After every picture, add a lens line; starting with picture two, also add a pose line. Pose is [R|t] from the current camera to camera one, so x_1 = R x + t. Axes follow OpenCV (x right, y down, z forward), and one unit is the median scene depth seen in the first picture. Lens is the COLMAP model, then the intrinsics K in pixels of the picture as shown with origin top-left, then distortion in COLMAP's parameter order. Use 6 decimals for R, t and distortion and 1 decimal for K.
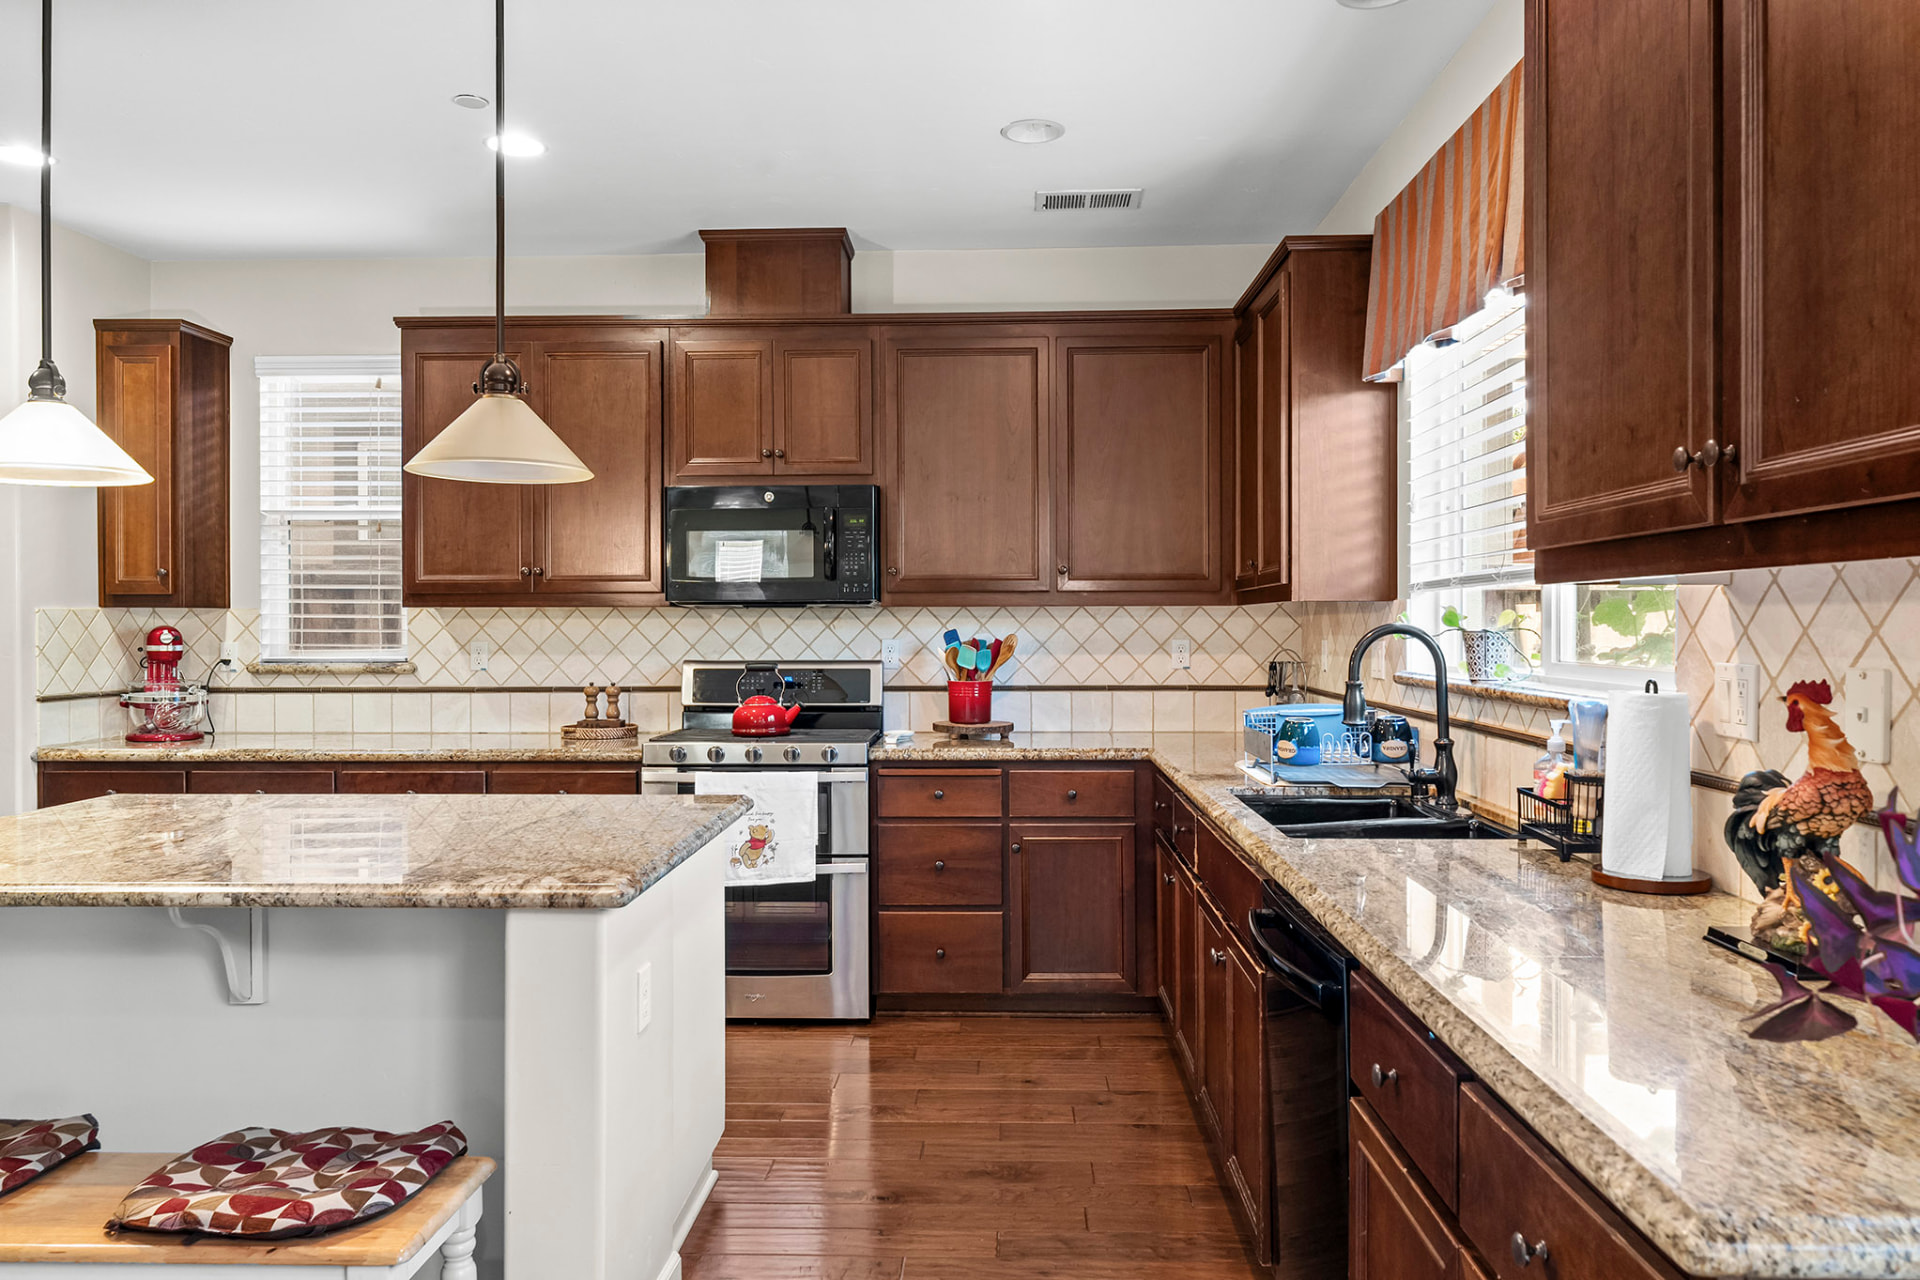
lens RADIAL K [[1346.9, 0, 956.0], [0, 1346.9, 624.1], [0, 0, 1]] dist [-0.002153, 0.001871]
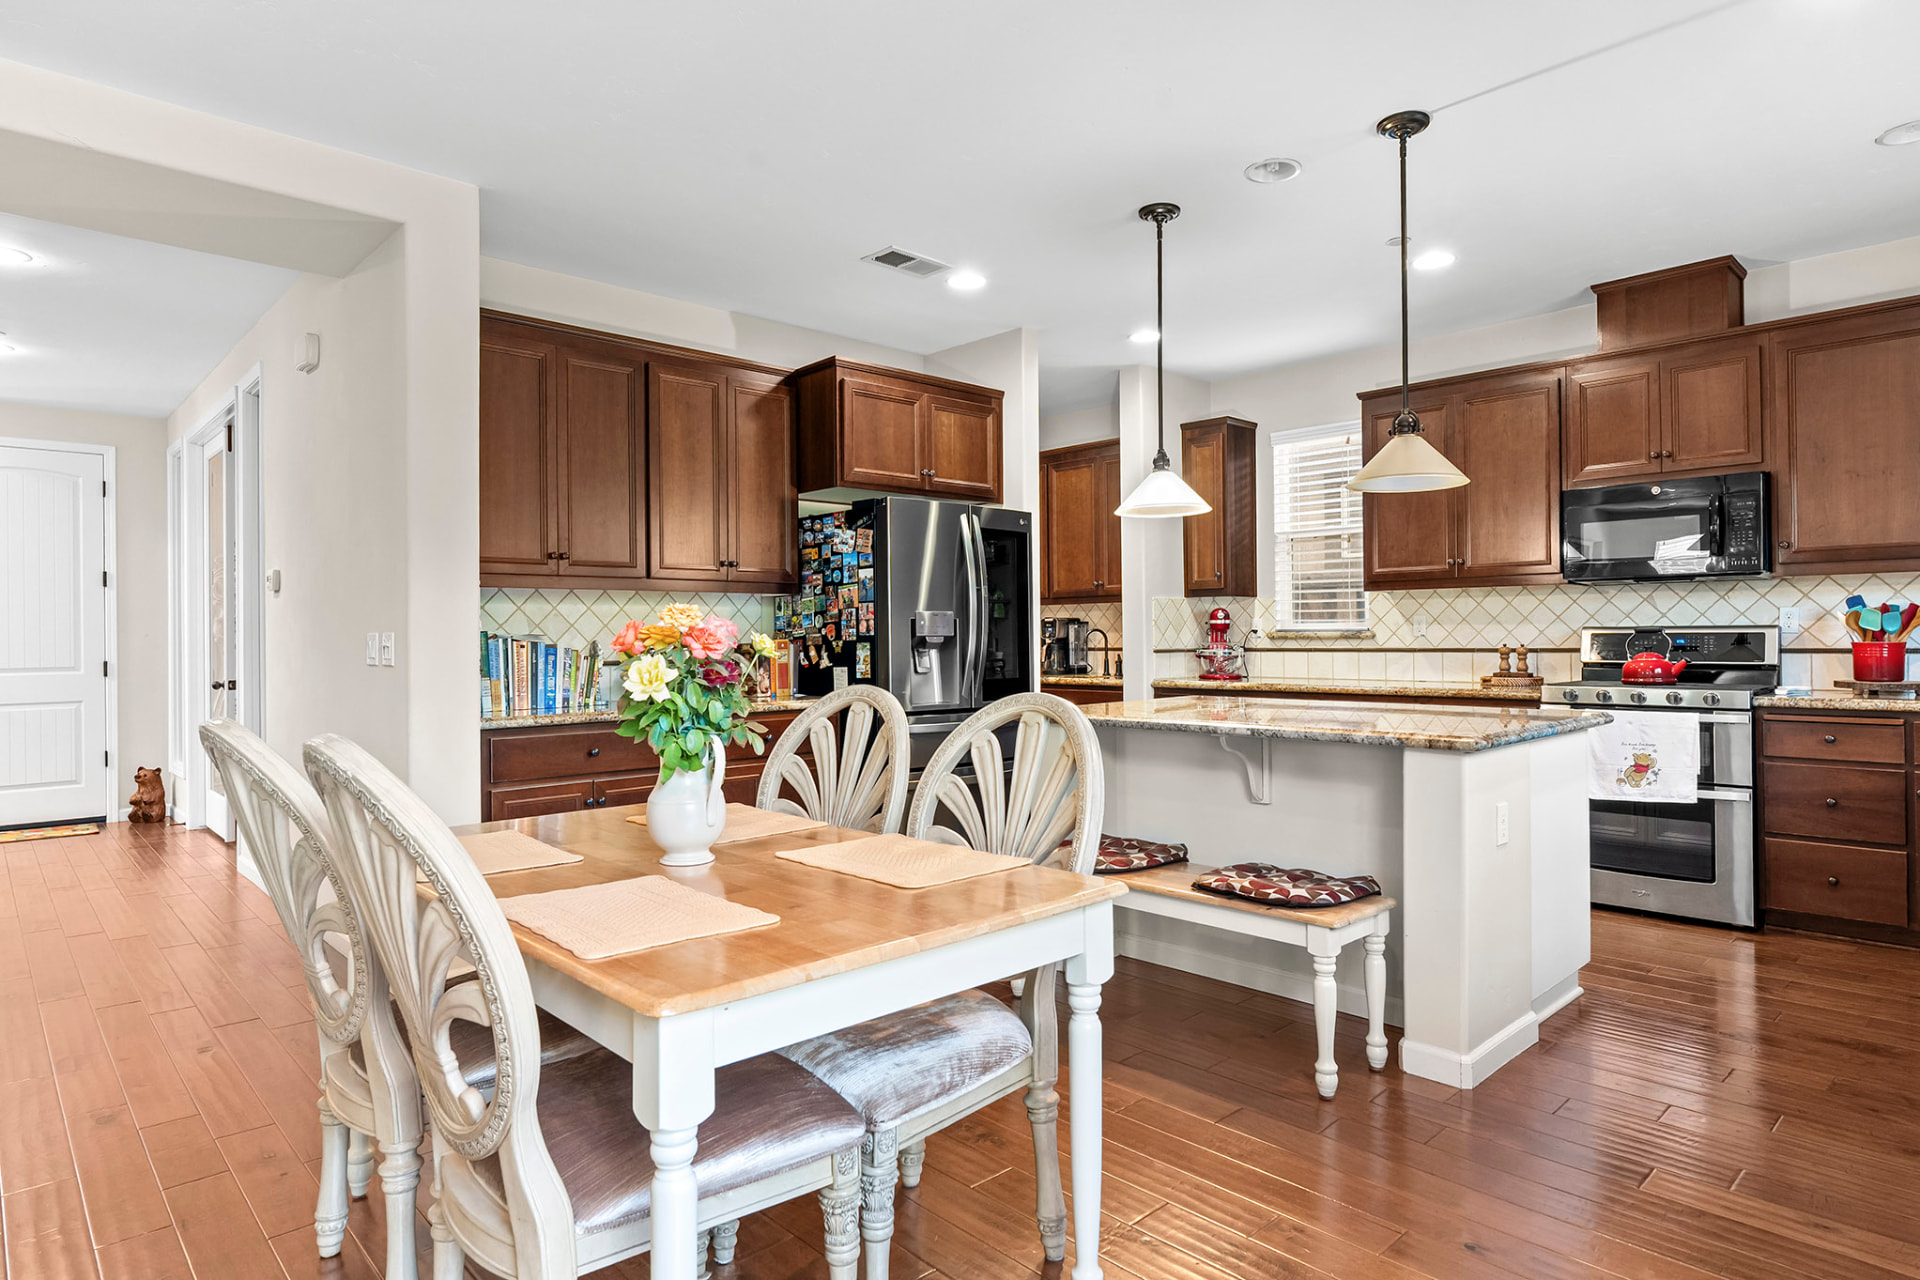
lens RADIAL K [[1074.1, 0, 960.0], [0, 1074.1, 640.0], [0, 0, 1]] dist [0.000198, 0.000850]
pose [[0.717097, -0.002153, -0.696970, 0.087026], [0.007337, 0.999963, 0.004461, 0.032189], [0.696935, -0.008312, 0.717086, -0.141867]]
